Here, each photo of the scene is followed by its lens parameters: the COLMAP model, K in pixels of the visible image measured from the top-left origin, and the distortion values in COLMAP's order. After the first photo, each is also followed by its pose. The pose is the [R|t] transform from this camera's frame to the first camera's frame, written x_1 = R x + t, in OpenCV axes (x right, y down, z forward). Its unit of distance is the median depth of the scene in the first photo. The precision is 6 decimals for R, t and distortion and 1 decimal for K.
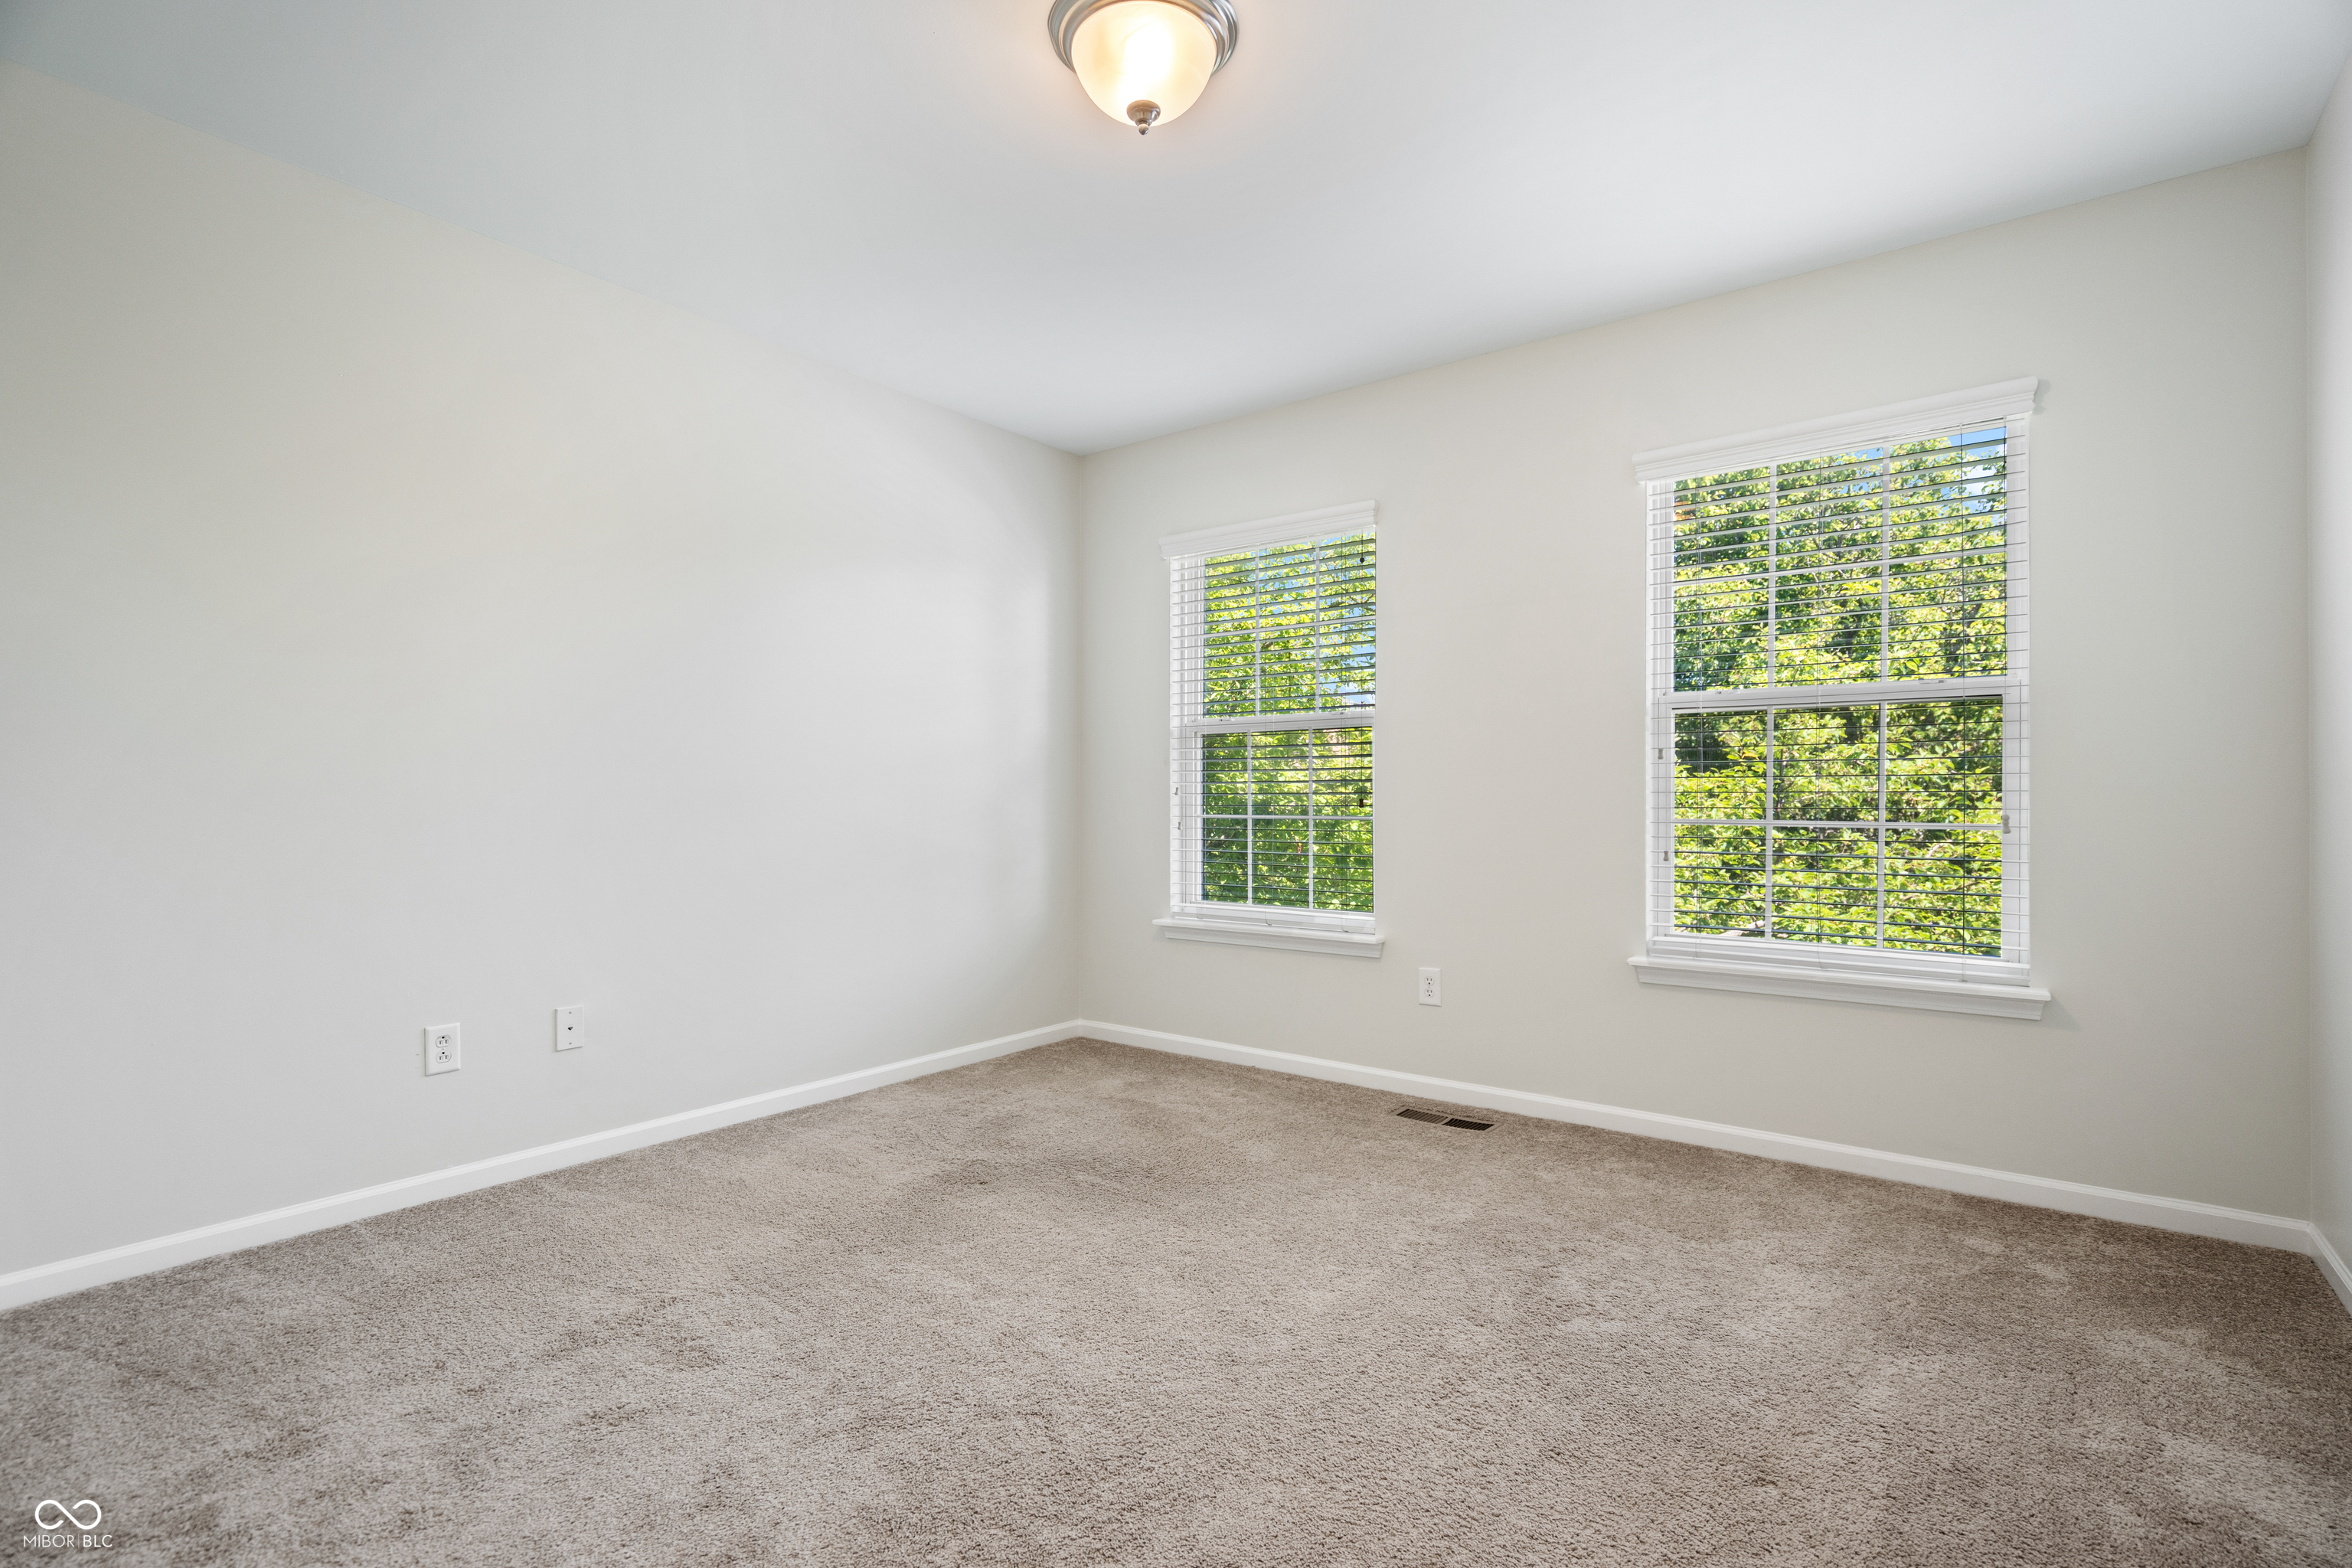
lens RADIAL K [[1103.7, 0, 1171.9], [0, 1103.7, 776.6], [0, 0, 1]] dist [-0.001142, 0.002848]
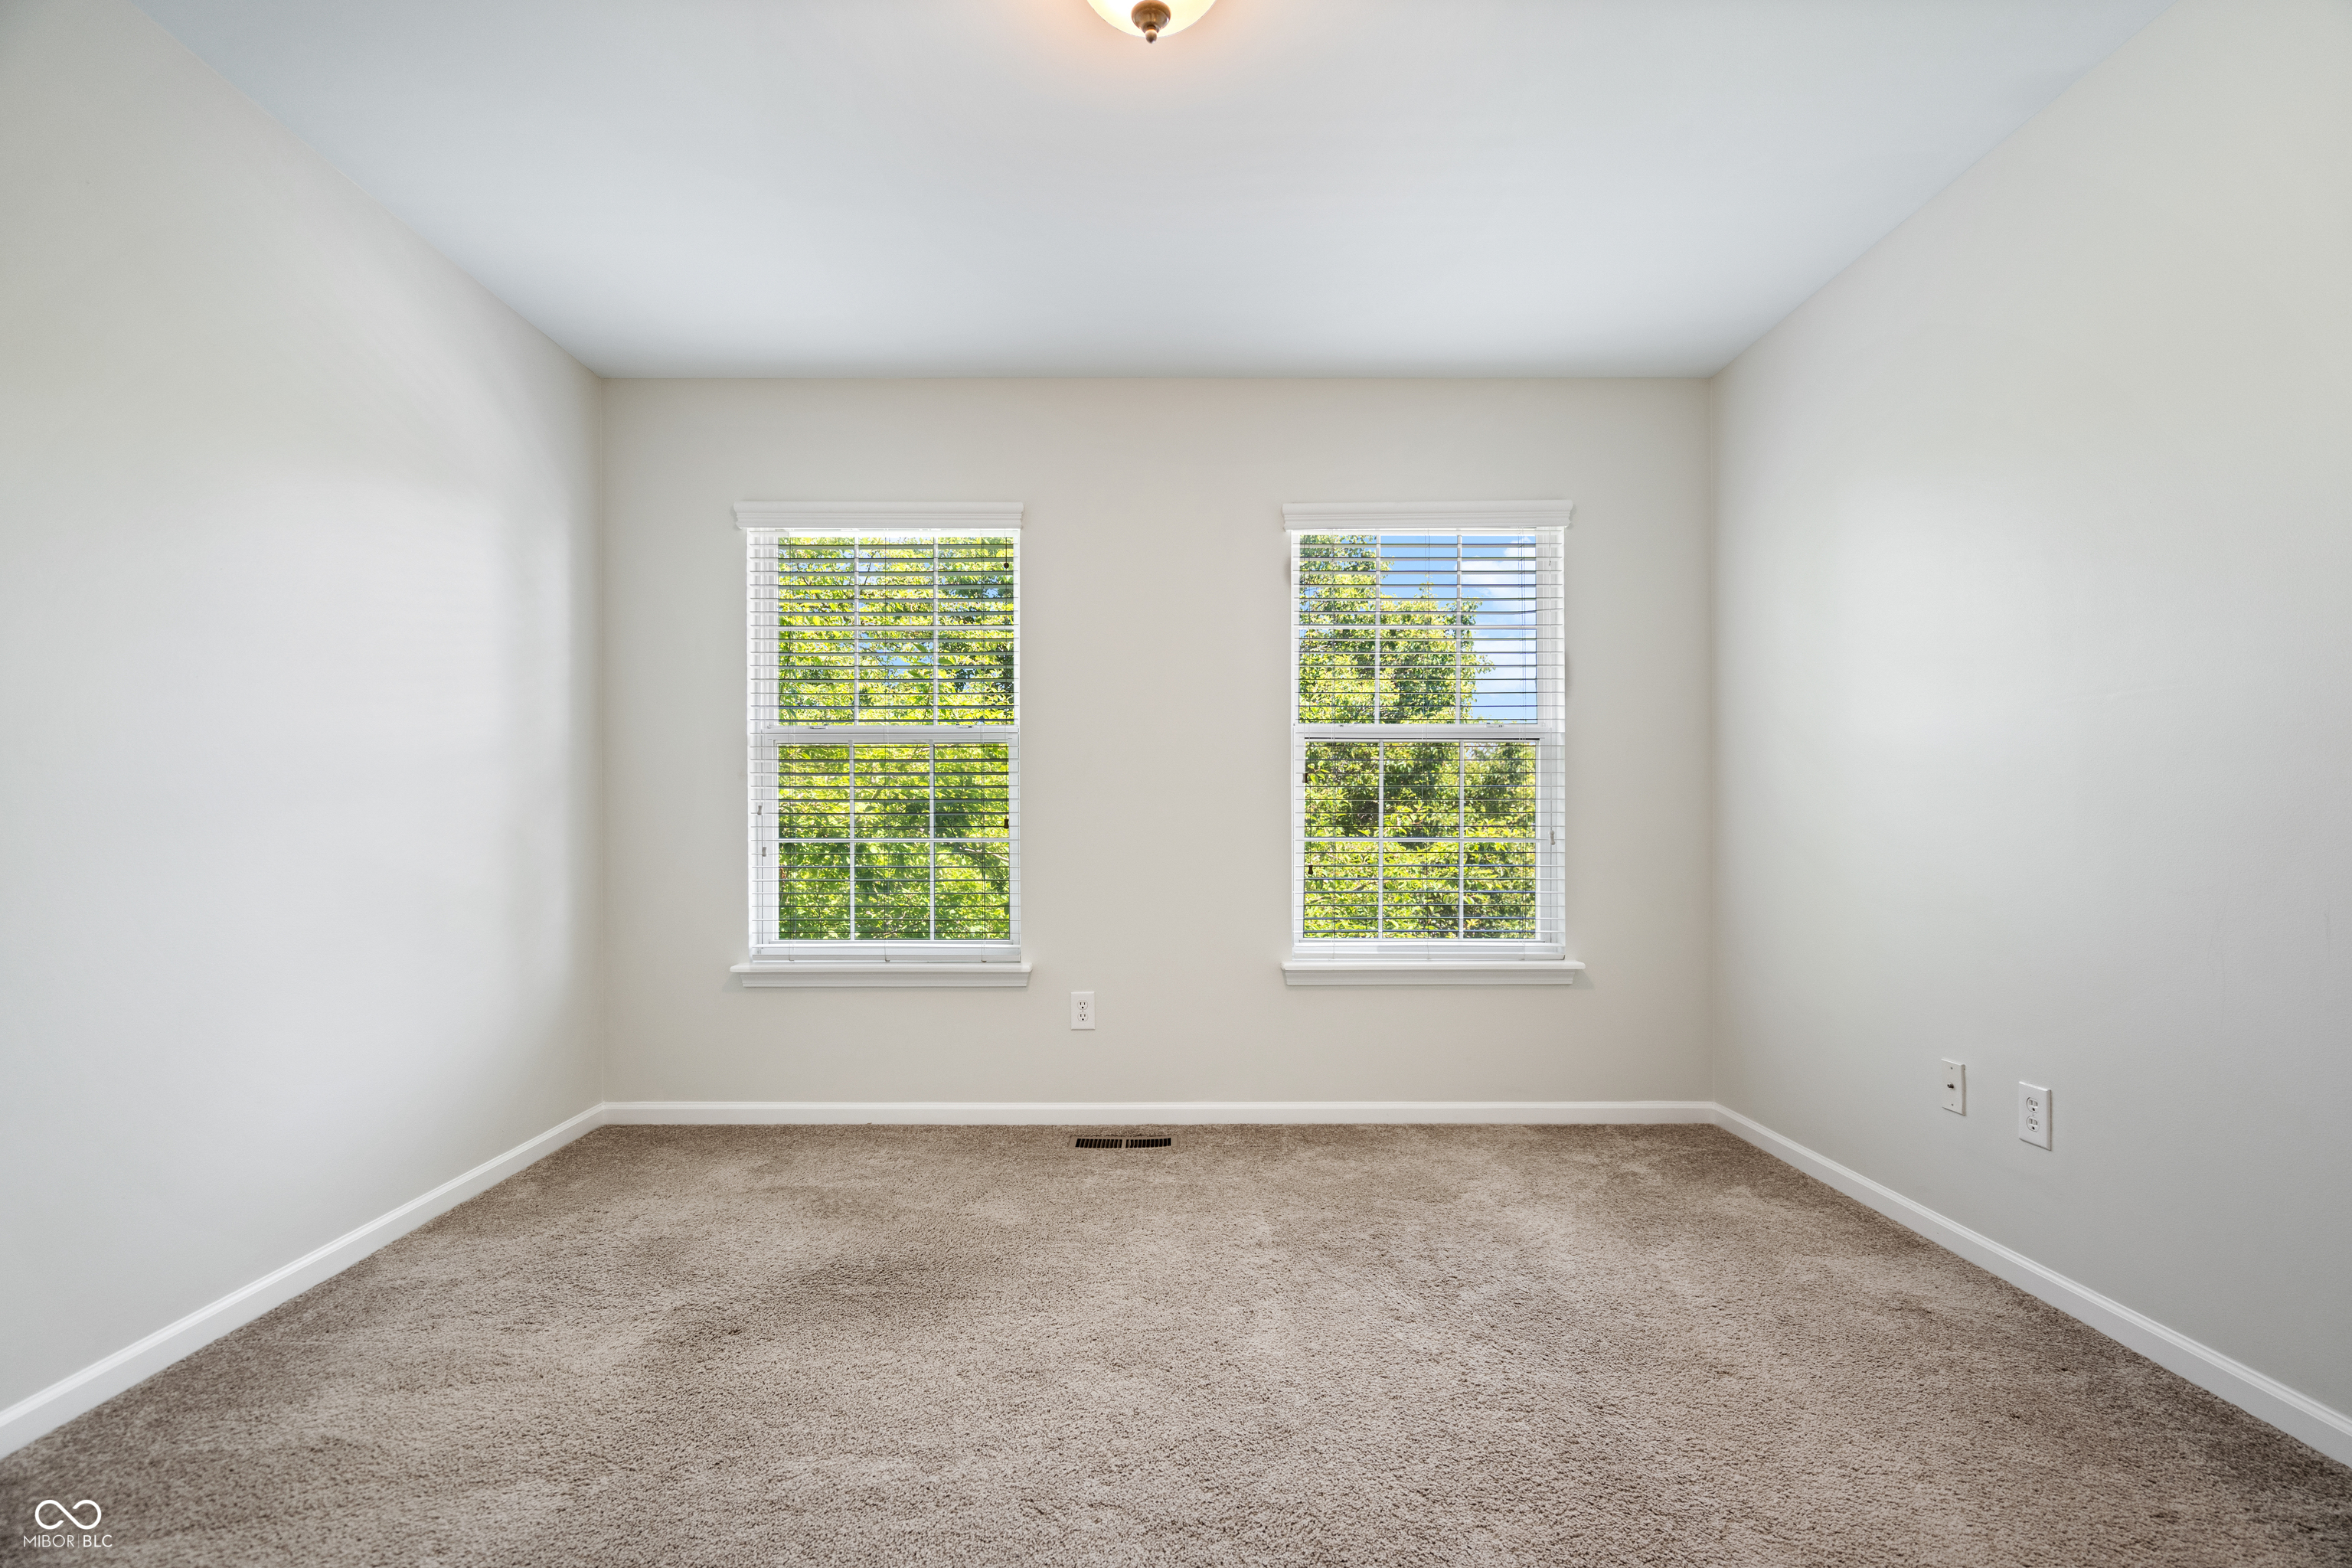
lens RADIAL K [[1103.7, 0, 1172.7], [0, 1103.7, 806.3], [0, 0, 1]] dist [-0.001142, 0.002848]
pose [[0.792264, 0.007123, 0.610137, -0.340711], [-0.011447, 0.999929, 0.003190, 0.005410], [-0.610071, -0.009511, 0.792289, 0.198440]]
